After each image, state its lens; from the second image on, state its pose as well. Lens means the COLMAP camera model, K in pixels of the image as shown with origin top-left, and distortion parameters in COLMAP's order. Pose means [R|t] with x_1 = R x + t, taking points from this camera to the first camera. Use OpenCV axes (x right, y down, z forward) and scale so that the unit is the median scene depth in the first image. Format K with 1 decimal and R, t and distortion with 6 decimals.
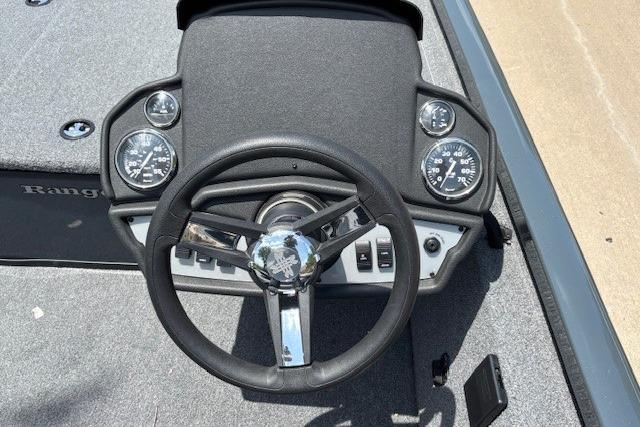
lens RADIAL K [[661.0, 0, 326.6], [0, 661.0, 214.4], [0, 0, 1]] dist [0.030751, 0.000000]
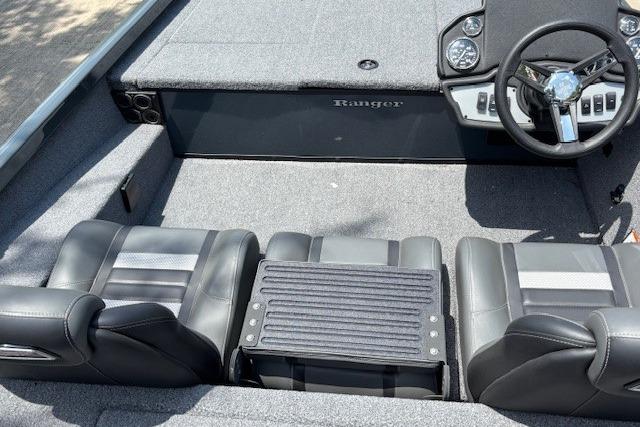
lens RADIAL K [[661.0, 0, 319.0], [0, 661.0, 219.9], [0, 0, 1]] dist [0.030751, 0.000000]
pose [[0.997709, -0.003460, -0.067556, -0.540929], [-0.000719, 0.998092, -0.061739, 0.481155], [0.067641, 0.061647, 0.995803, -0.808528]]
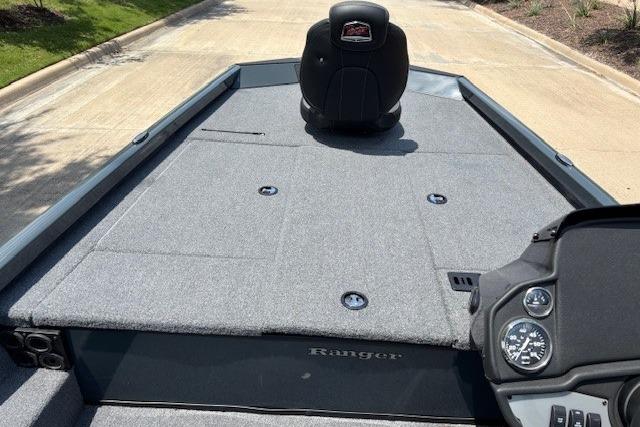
lens RADIAL K [[494.2, 0, 322.6], [0, 494.2, 210.8], [0, 0, 1]] dist [0.023768, -0.033028]
pose [[0.998500, 0.023747, 0.049343, -0.675246], [-0.011202, 0.970600, -0.240437, -0.096427], [-0.053602, 0.239524, 0.969410, 0.110225]]
